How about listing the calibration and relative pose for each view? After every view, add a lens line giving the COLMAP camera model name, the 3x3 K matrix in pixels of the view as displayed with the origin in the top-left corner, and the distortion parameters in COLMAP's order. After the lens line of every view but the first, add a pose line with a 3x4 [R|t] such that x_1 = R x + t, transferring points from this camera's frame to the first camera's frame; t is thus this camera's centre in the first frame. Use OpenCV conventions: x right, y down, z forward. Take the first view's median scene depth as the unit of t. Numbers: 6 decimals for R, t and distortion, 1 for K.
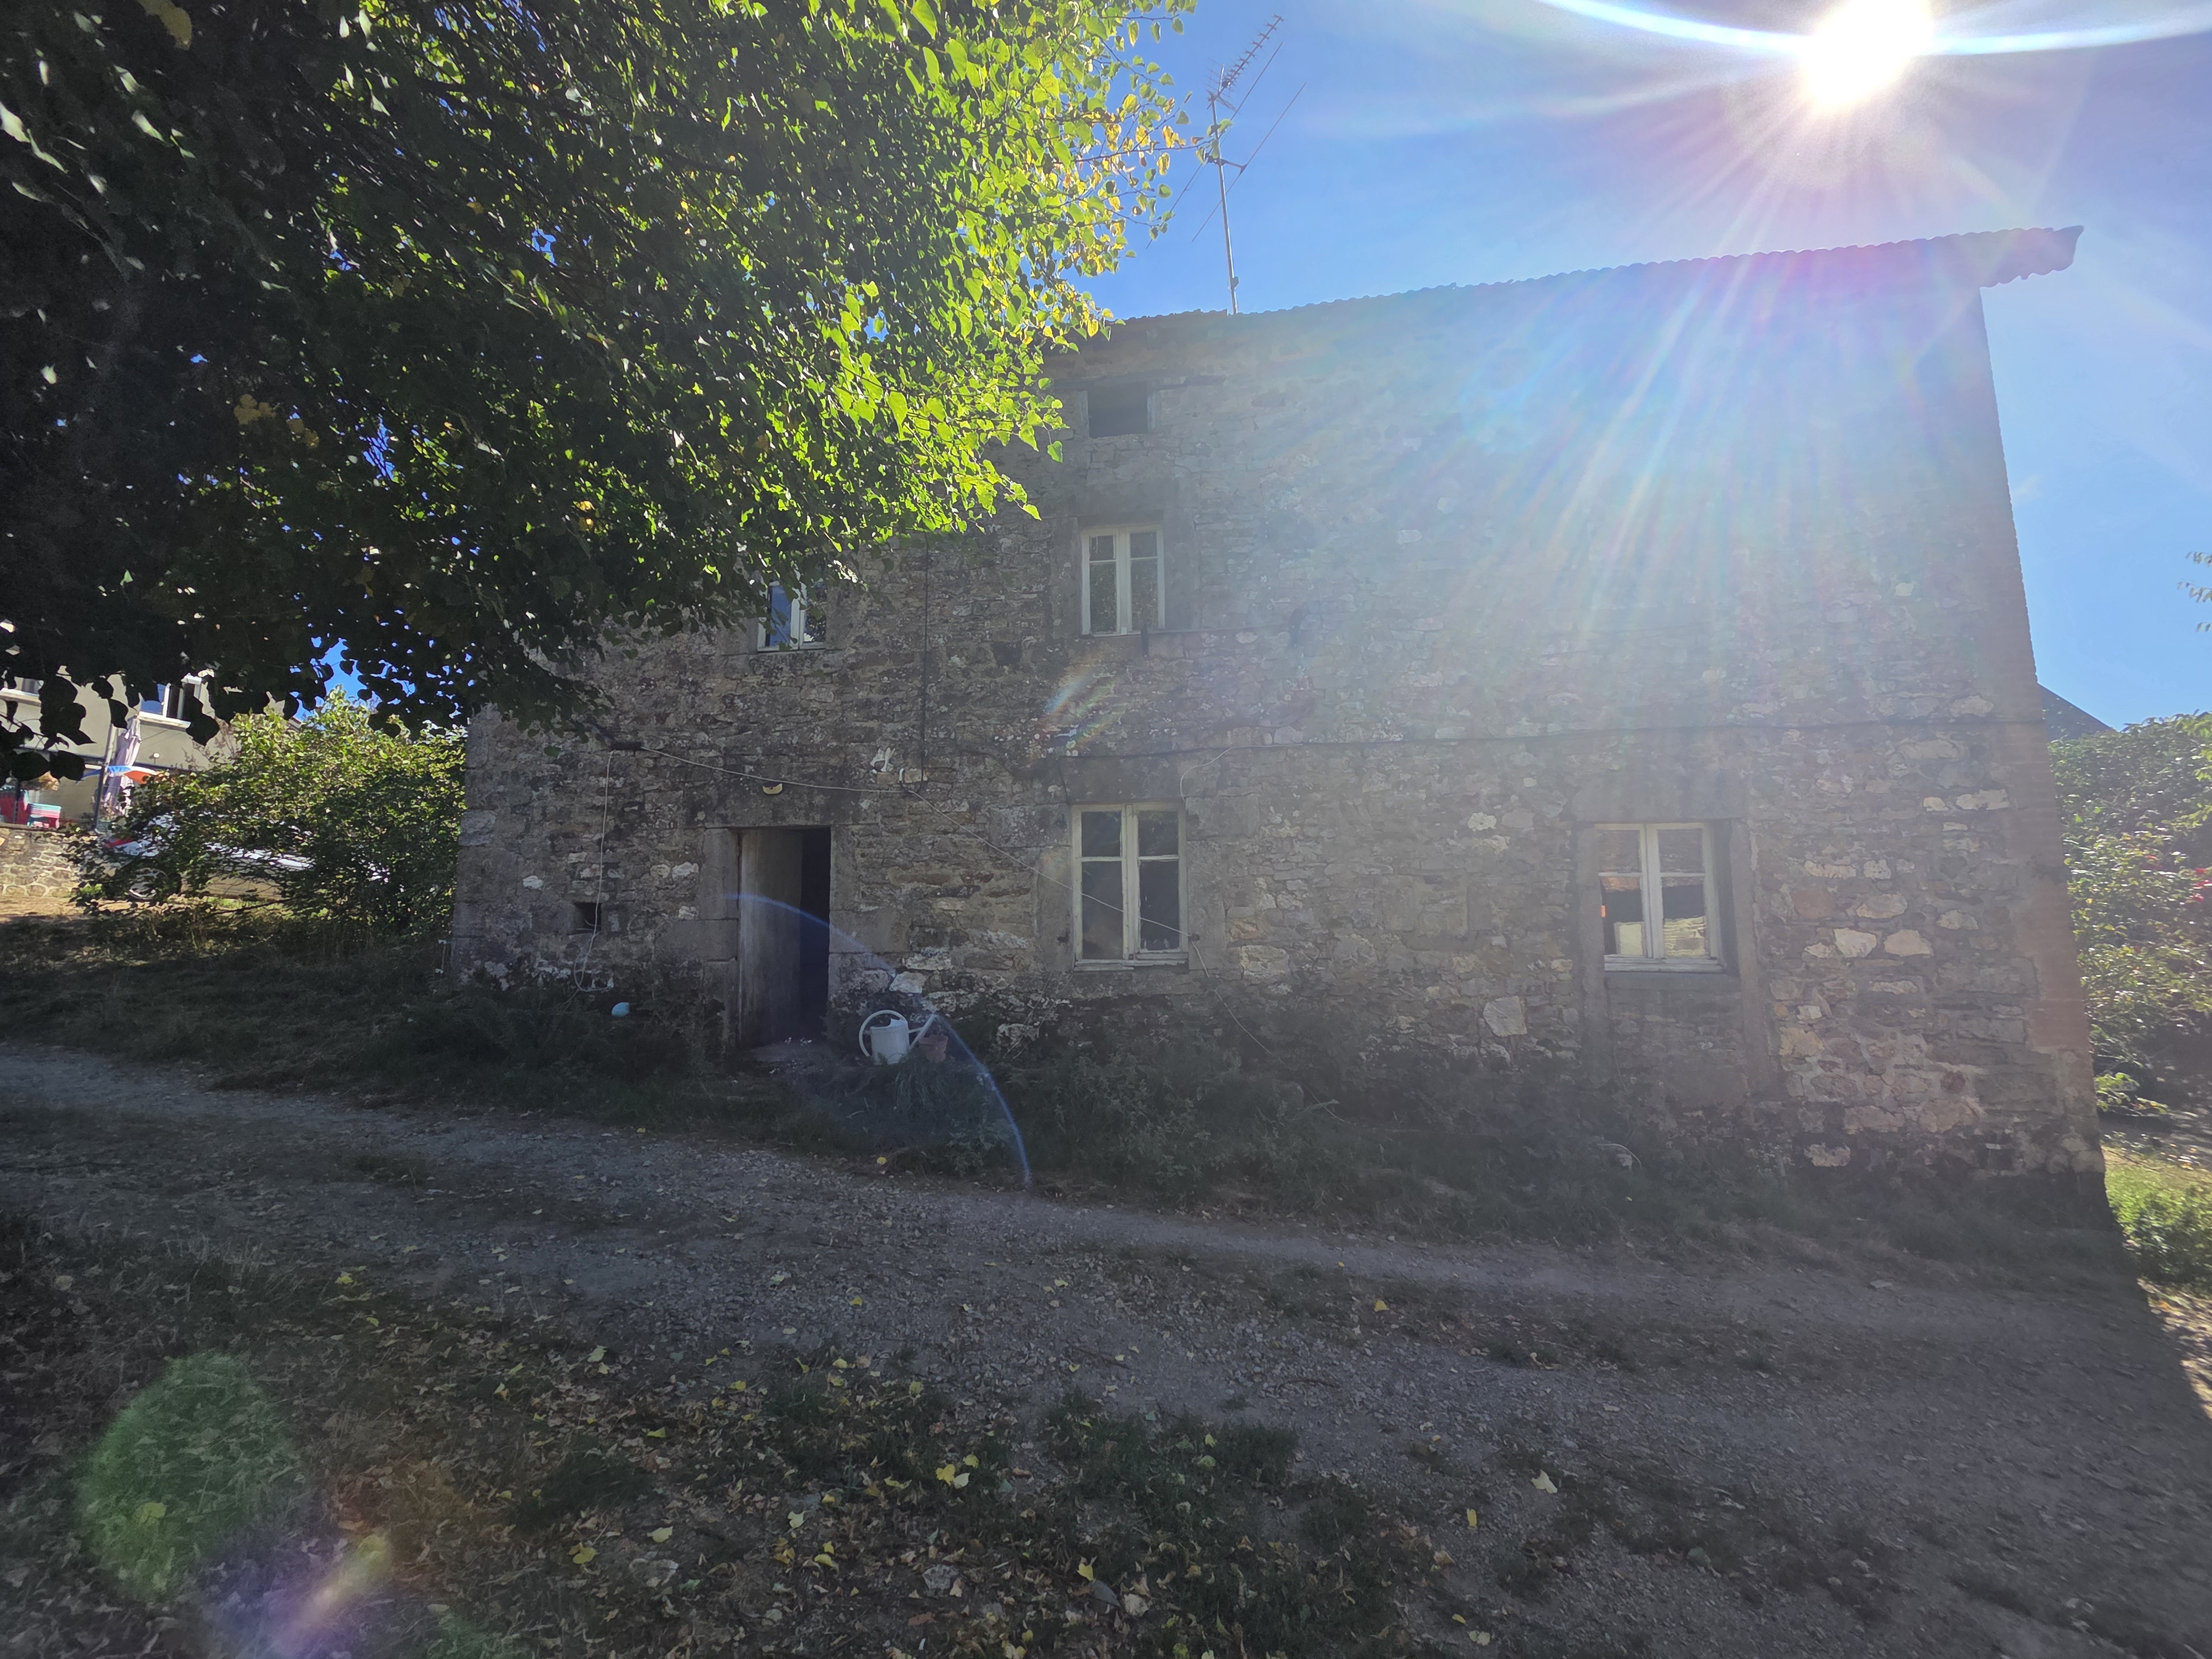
lens RADIAL K [[900.2, 0, 1099.8], [0, 900.2, 840.0], [0, 0, 1]] dist [0.003946, -0.000565]
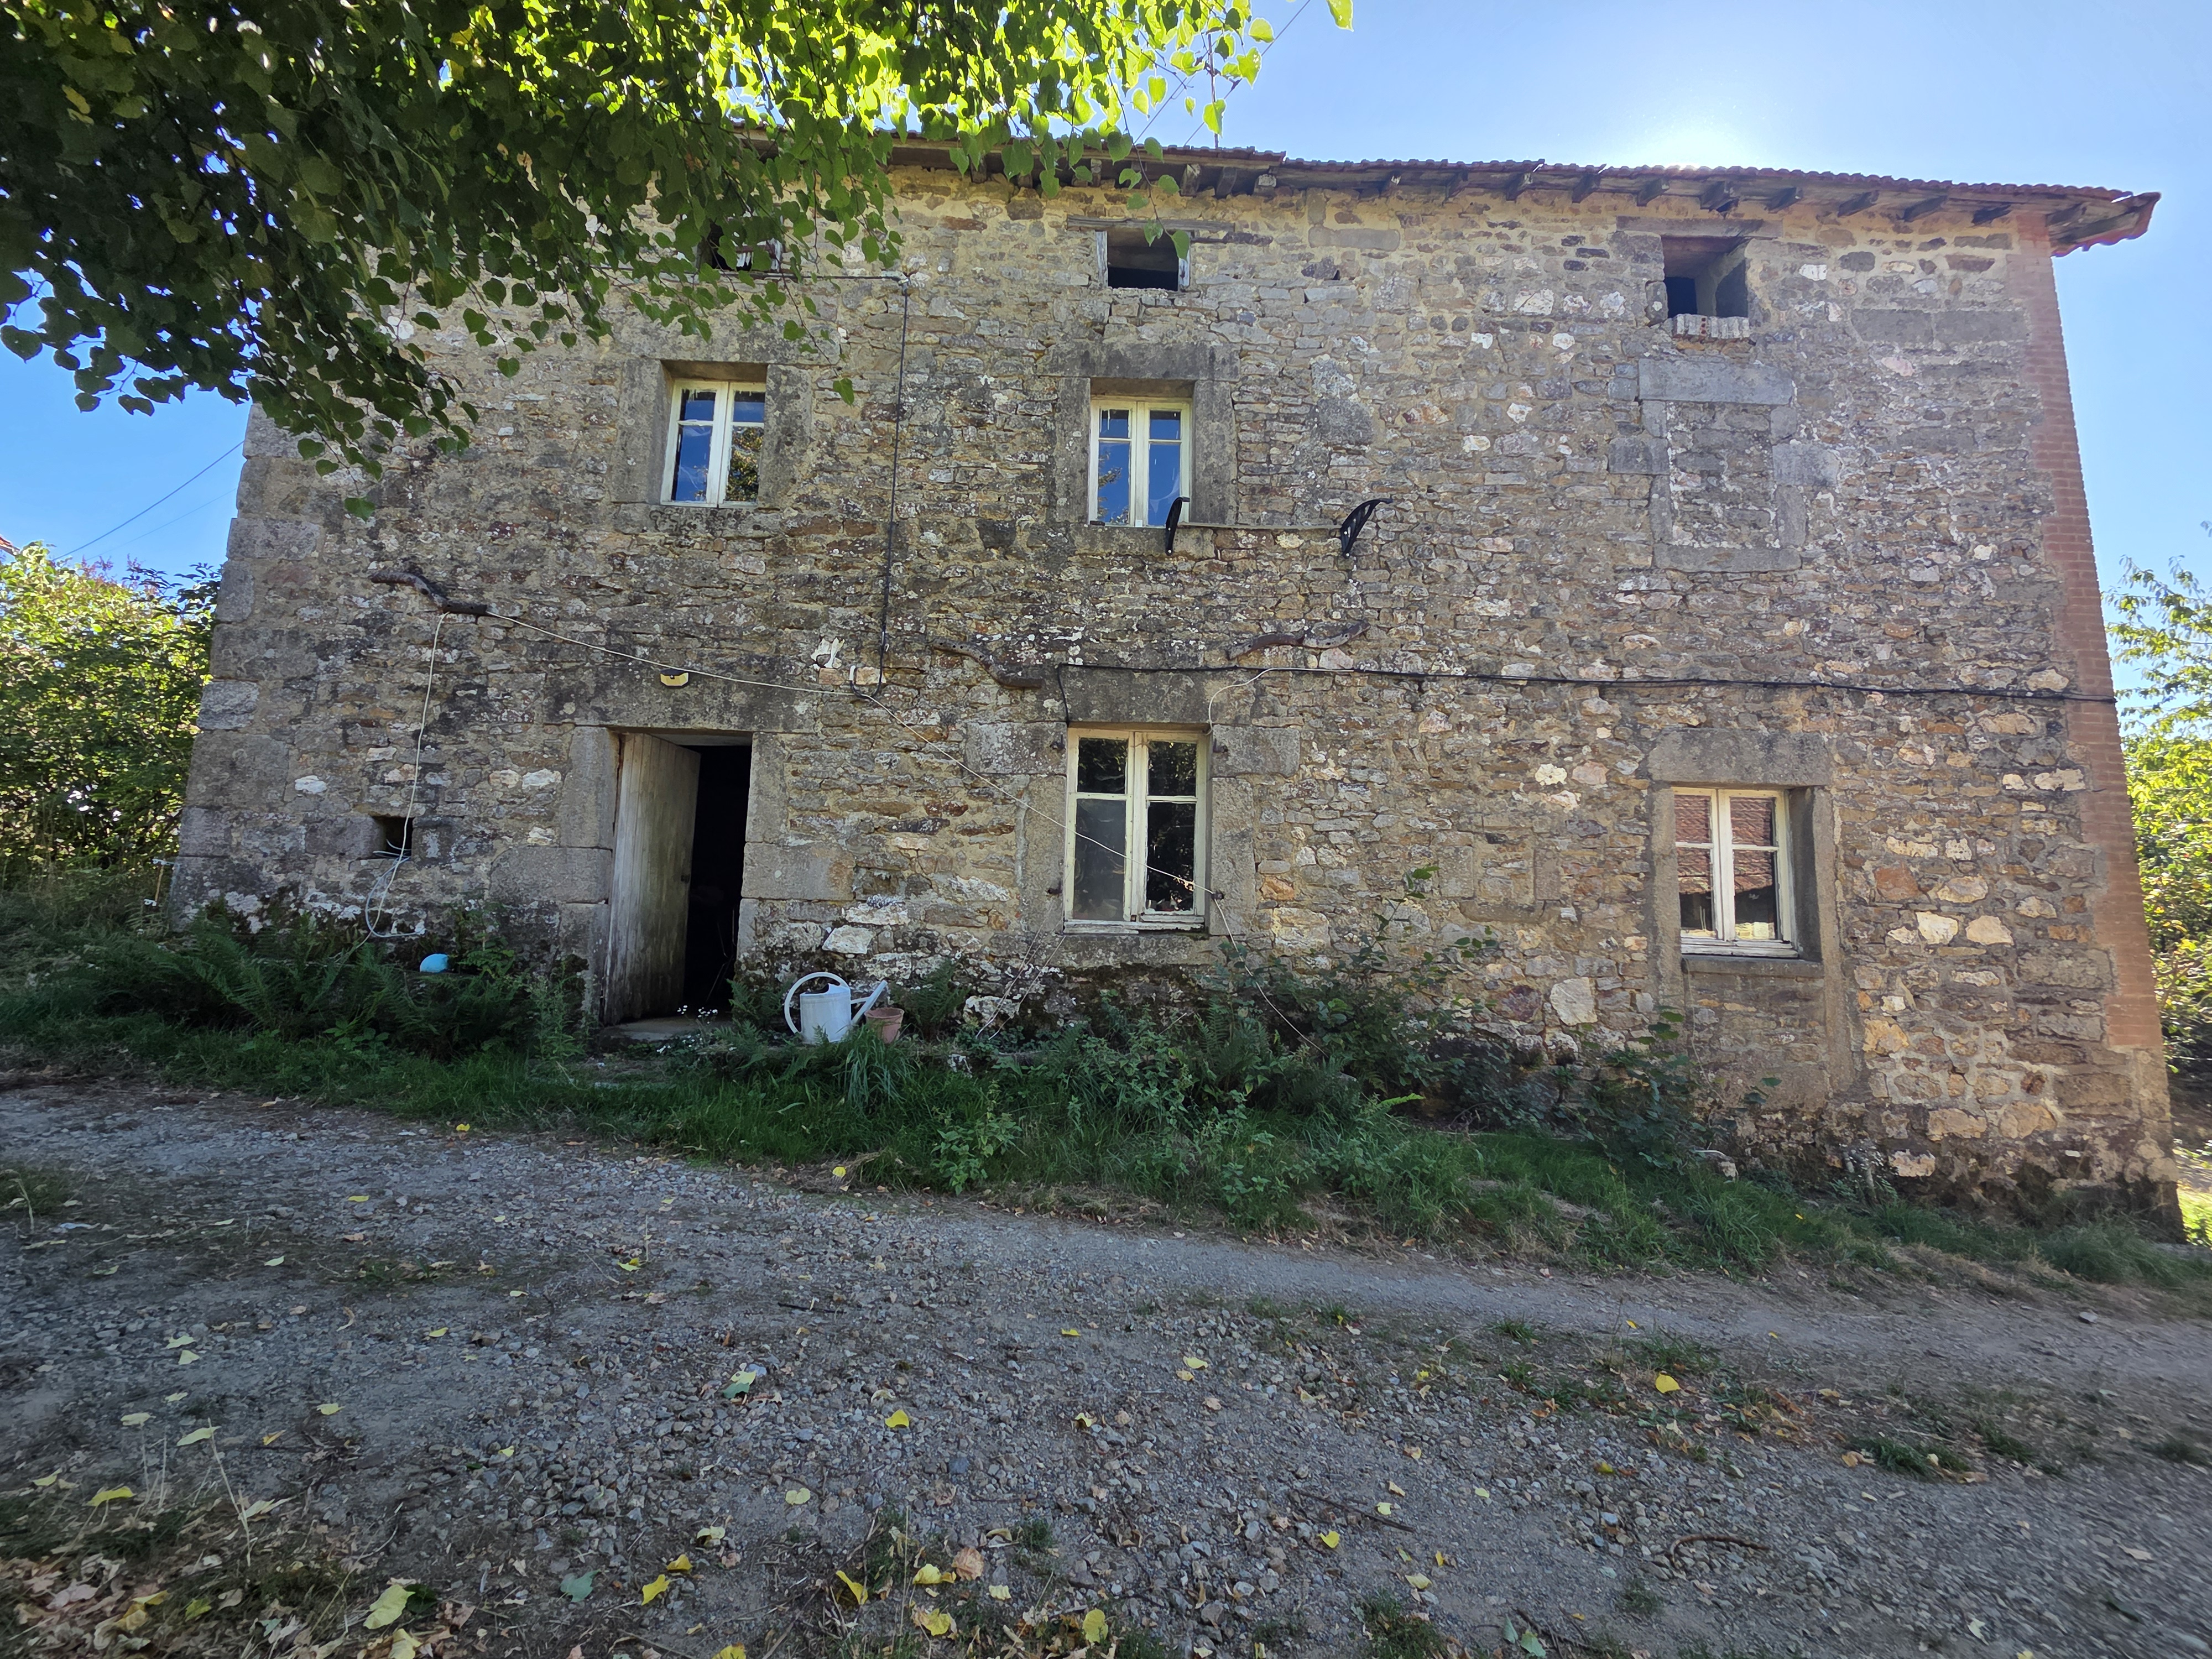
lens RADIAL K [[900.2, 0, 1100.0], [0, 900.2, 835.3], [0, 0, 1]] dist [0.003946, -0.000565]
pose [[0.986627, 0.054831, 0.153496, -0.134475], [-0.051865, 0.998383, -0.023263, 0.082541], [-0.154524, 0.014991, 0.987875, 0.223667]]
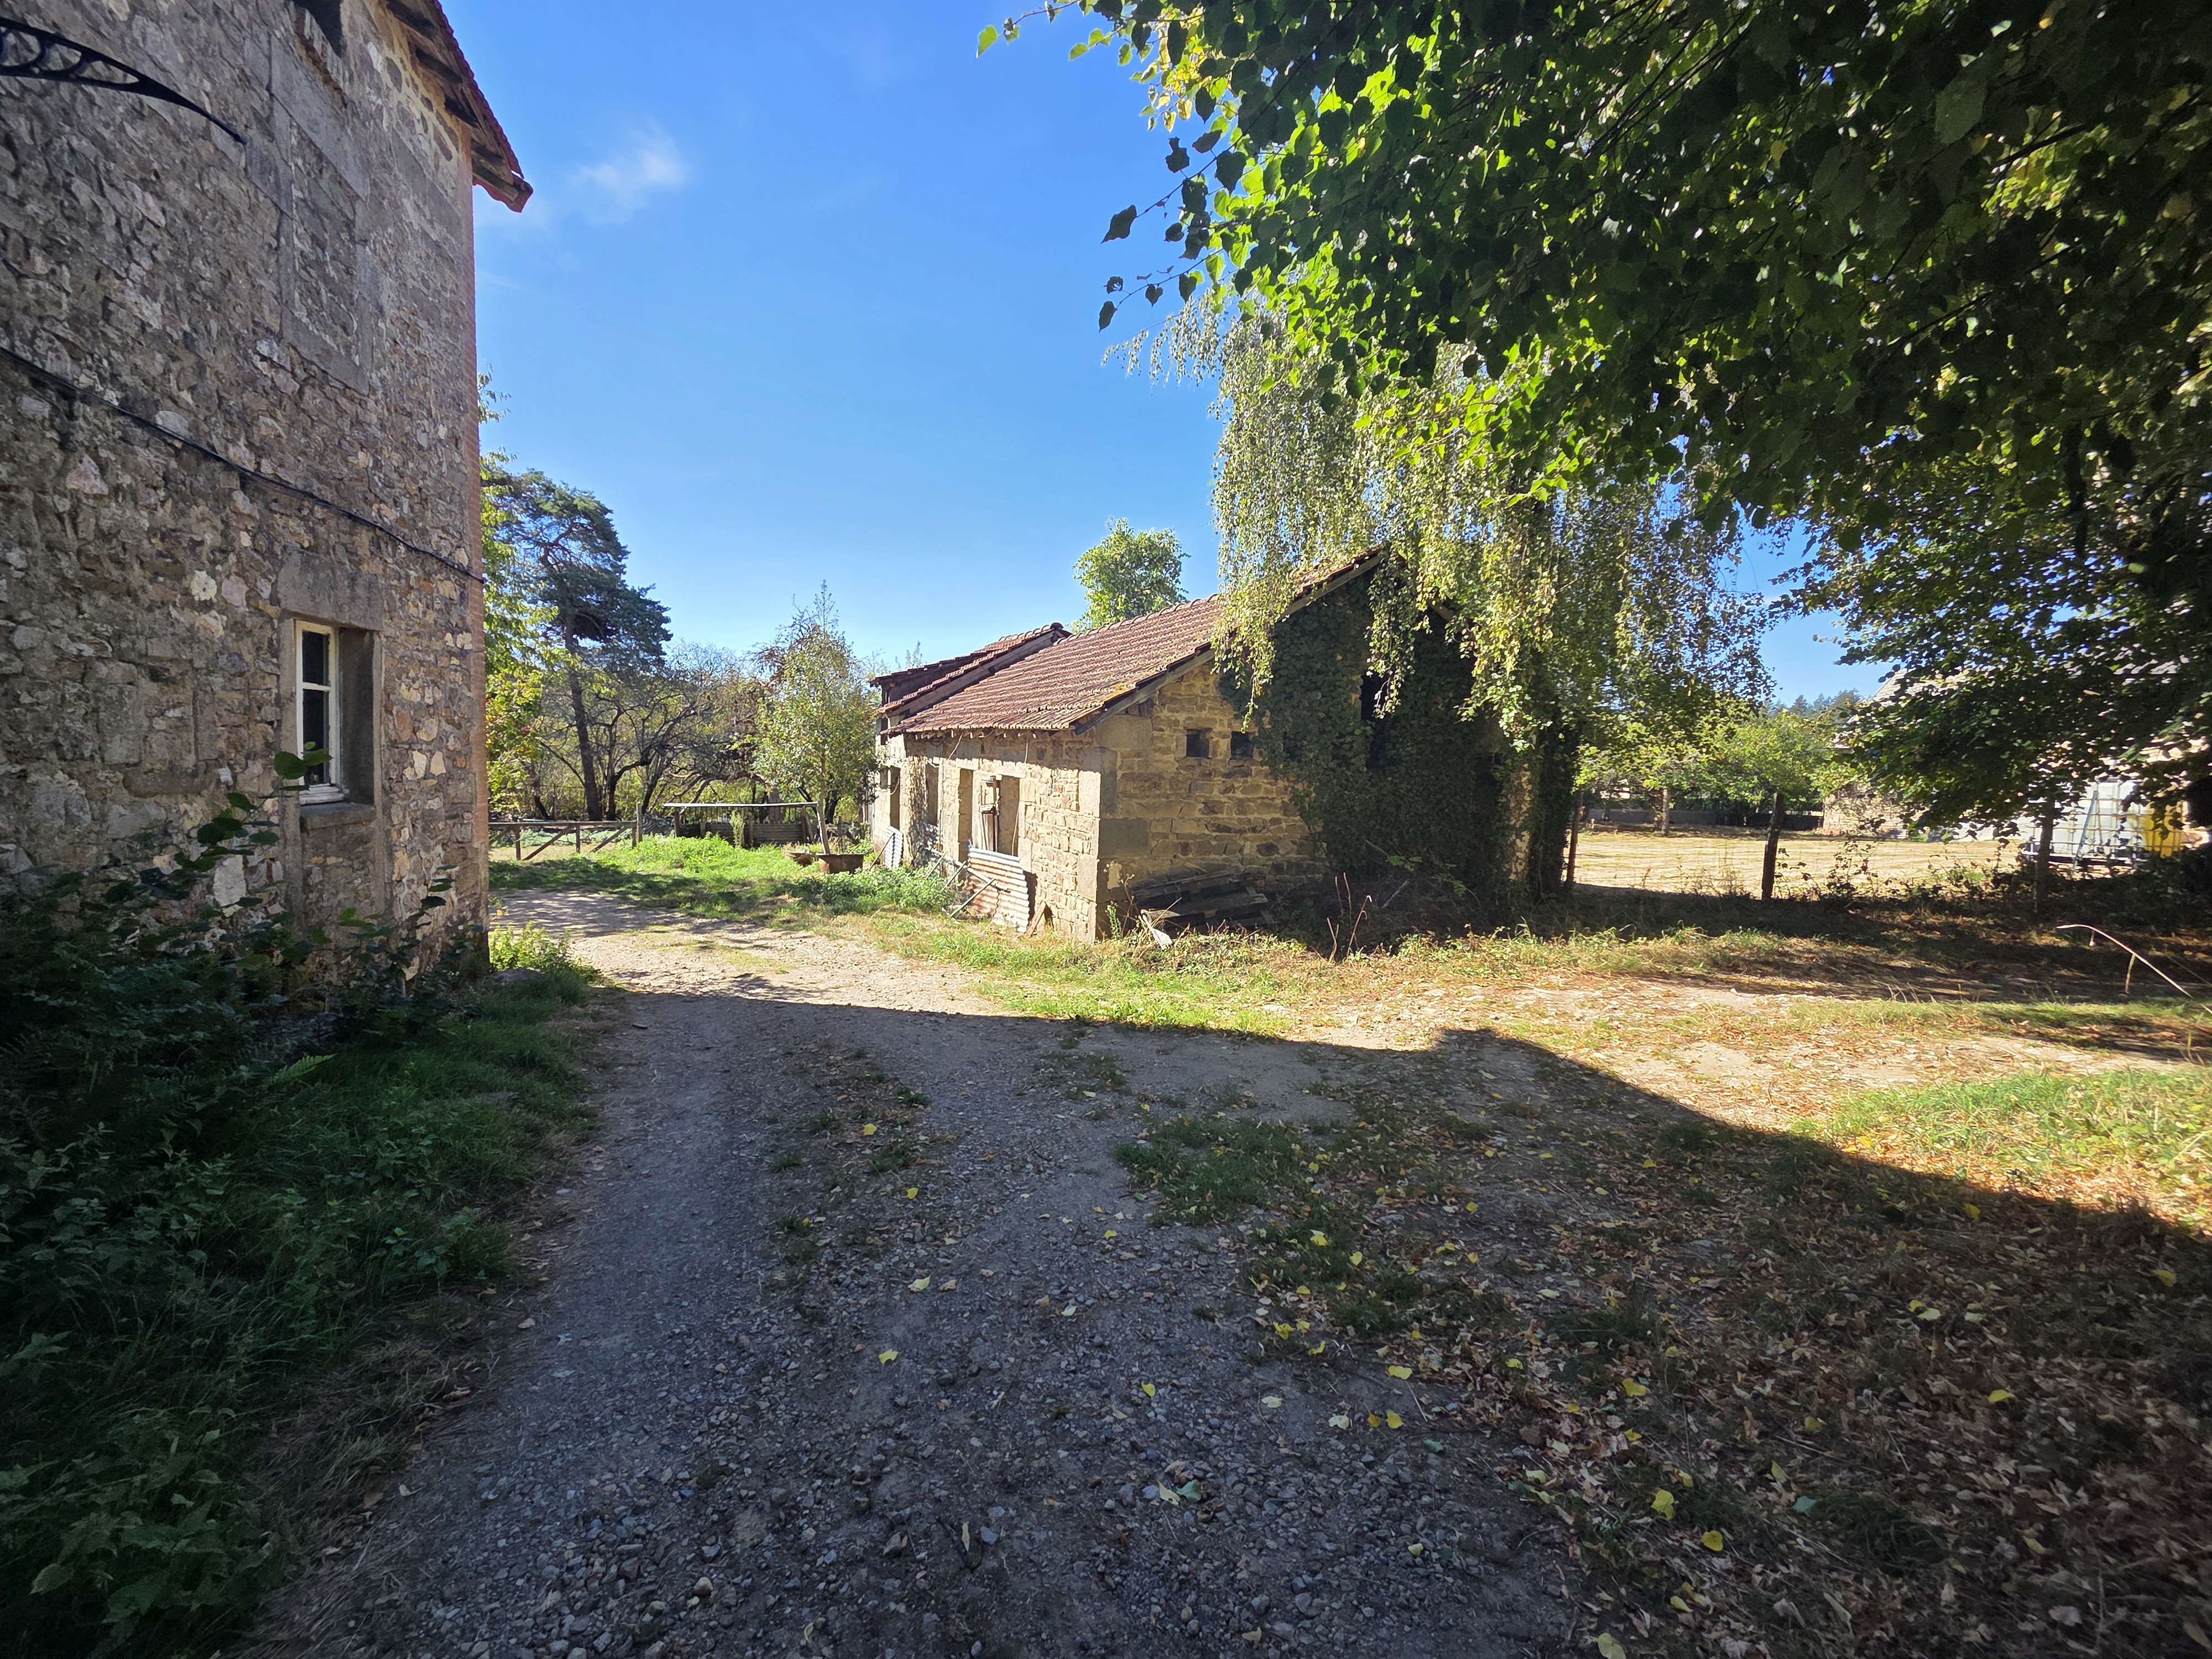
lens RADIAL K [[900.2, 0, 1107.6], [0, 900.2, 825.0], [0, 0, 1]] dist [0.003946, -0.000565]
pose [[-0.436726, -0.091044, 0.894976, -0.444077], [-0.142353, 0.989325, 0.031177, 0.035764], [-0.888260, -0.113786, -0.445024, 0.725760]]
